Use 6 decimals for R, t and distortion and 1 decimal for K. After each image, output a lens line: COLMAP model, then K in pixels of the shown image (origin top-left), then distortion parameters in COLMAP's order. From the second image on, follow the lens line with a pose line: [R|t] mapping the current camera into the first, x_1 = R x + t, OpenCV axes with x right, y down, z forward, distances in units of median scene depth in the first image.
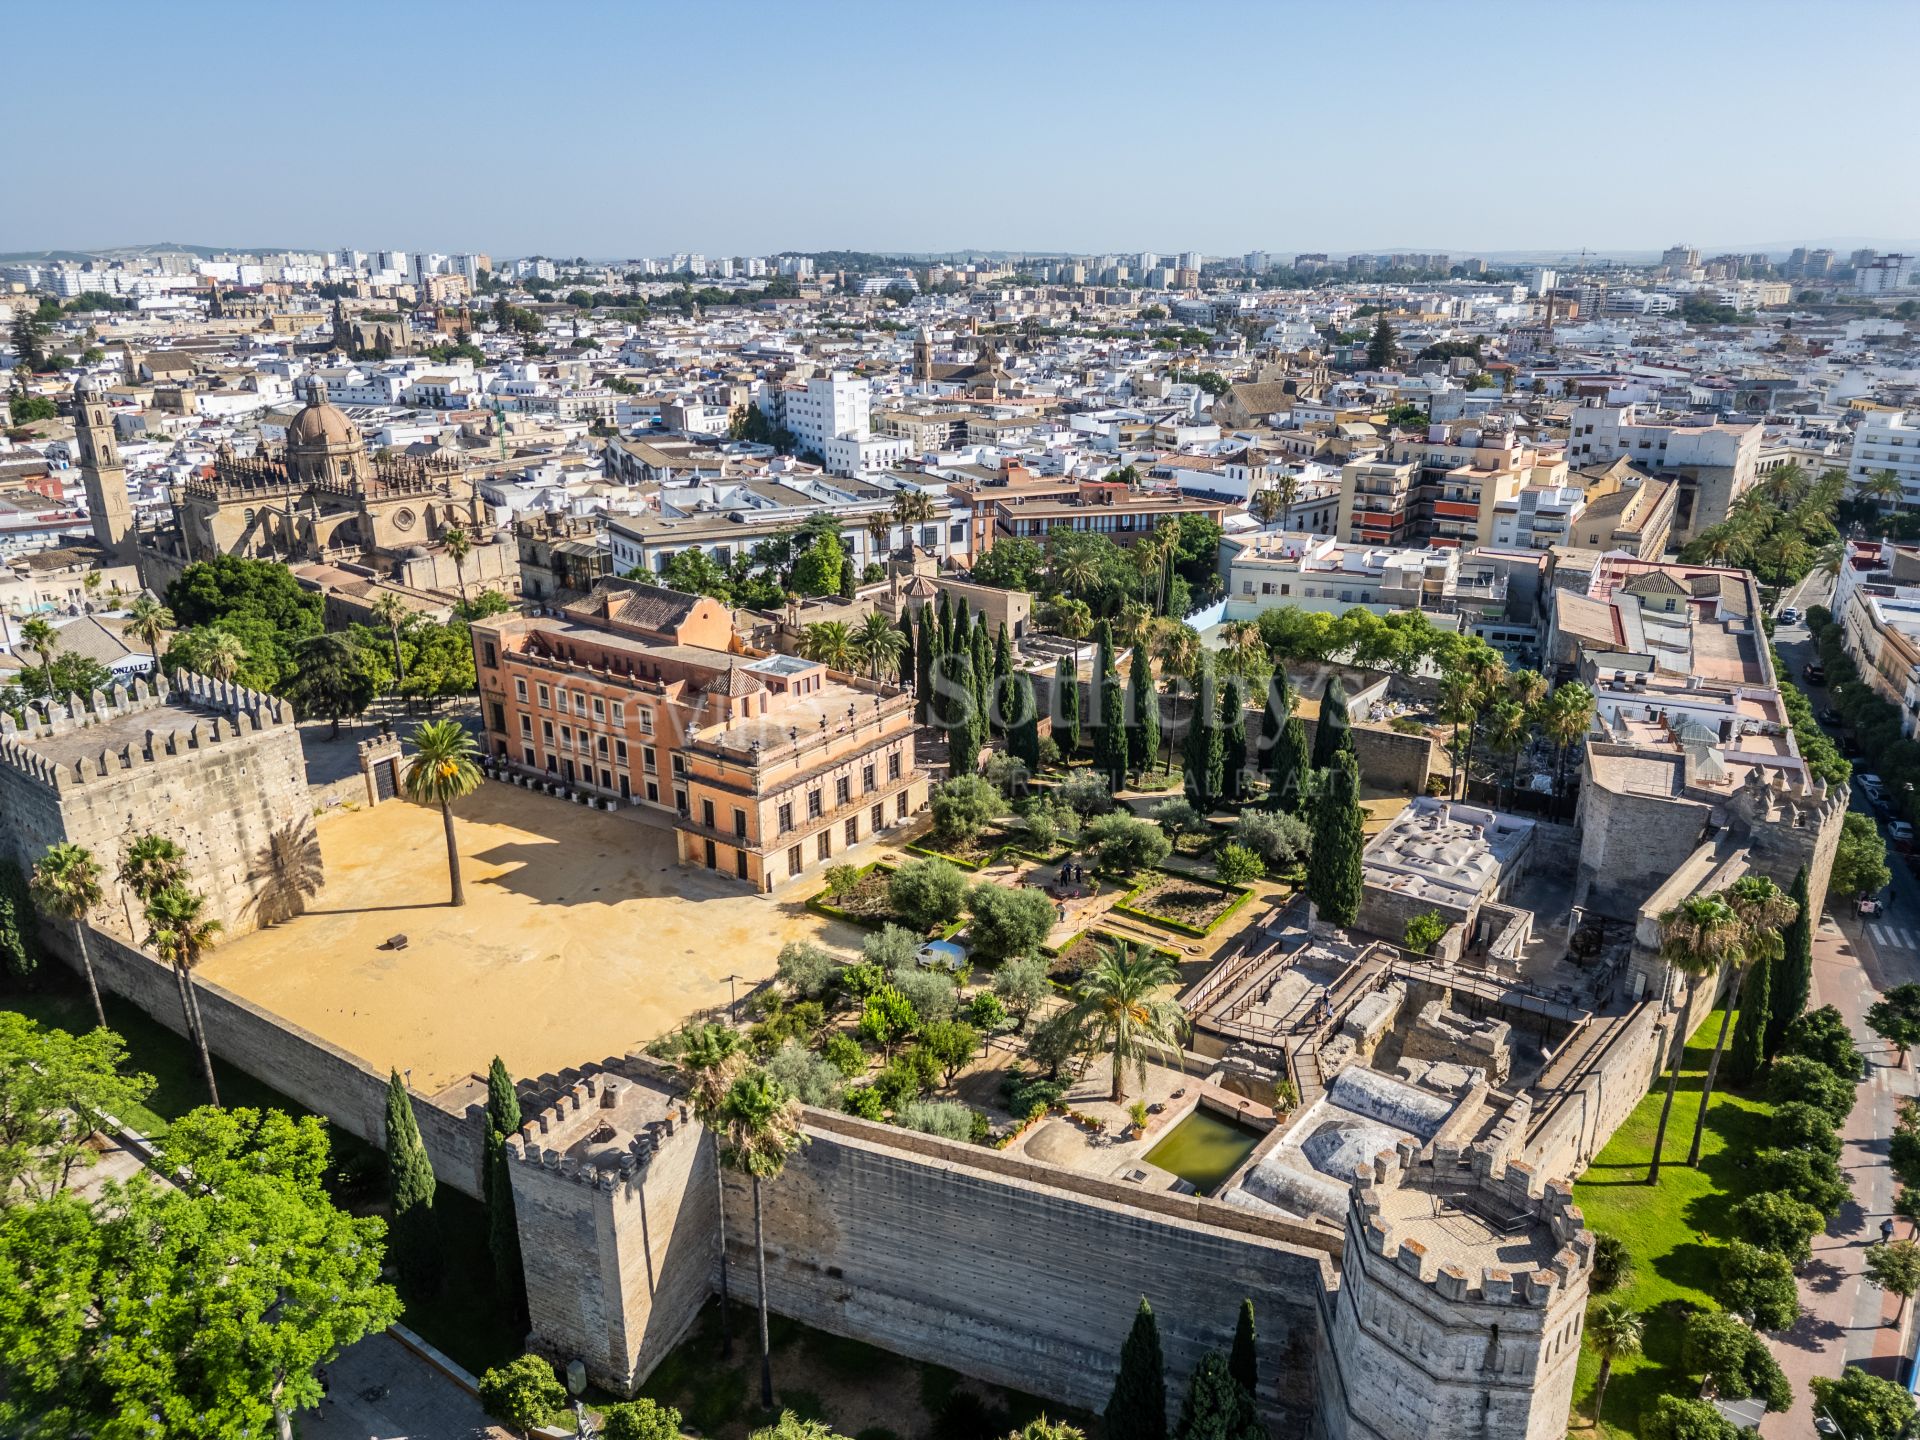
lens RADIAL K [[1340.4, 0, 960.0], [0, 1340.4, 720.0], [0, 0, 1]] dist [0.079336, -0.080354]
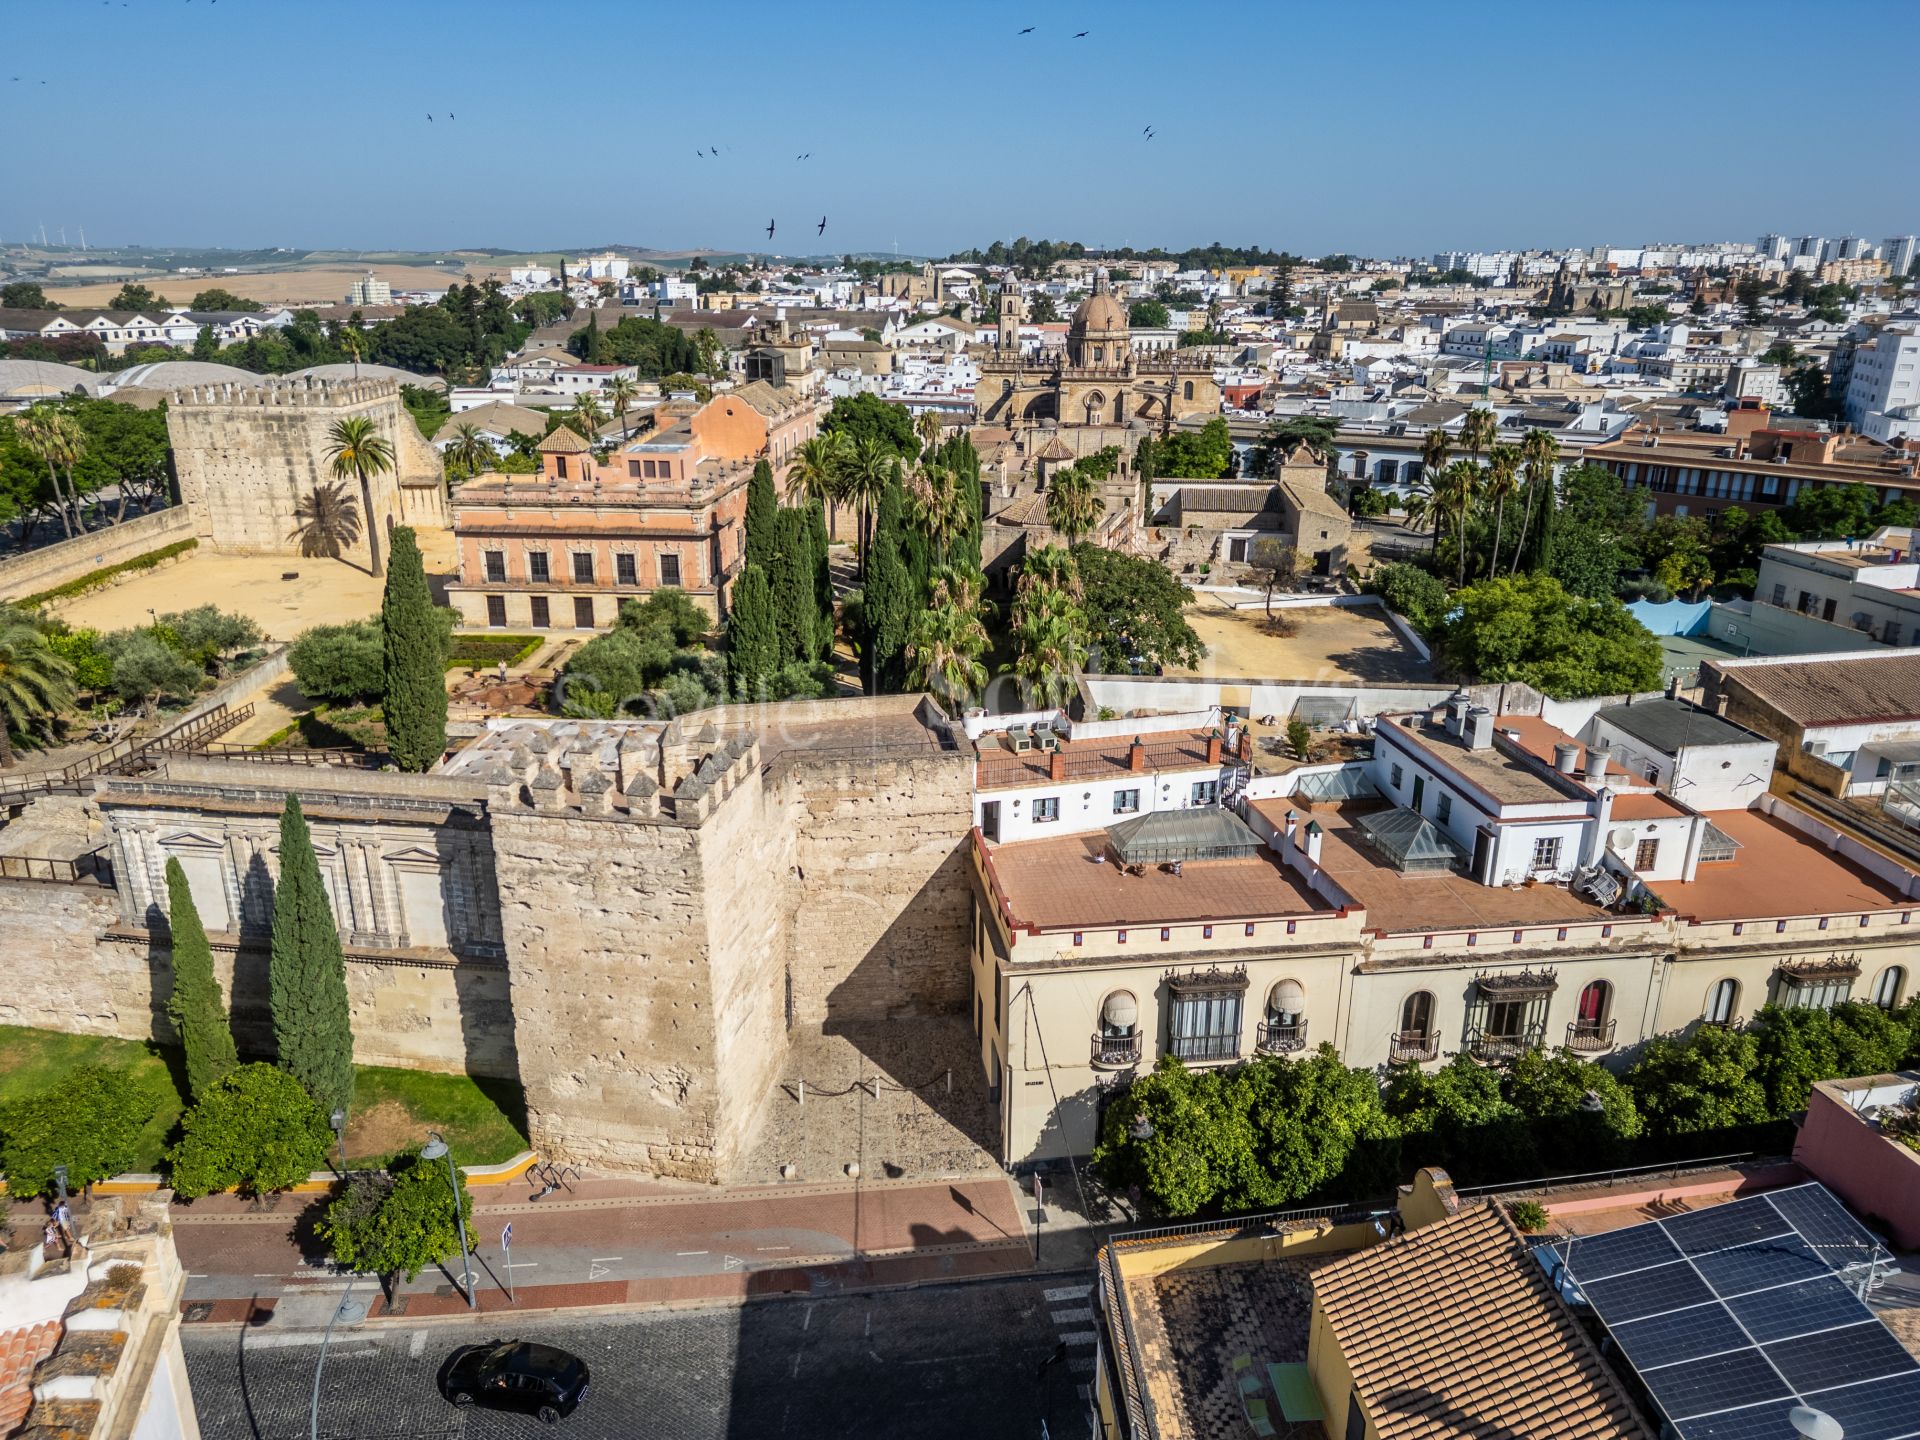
lens RADIAL K [[1340.4, 0, 960.0], [0, 1340.4, 720.0], [0, 0, 1]] dist [0.079336, -0.080354]
pose [[0.558204, 0.274180, -0.783092, 0.413097], [-0.277159, 0.951224, 0.135483, -0.023818], [0.782043, 0.141414, 0.606969, 0.307561]]
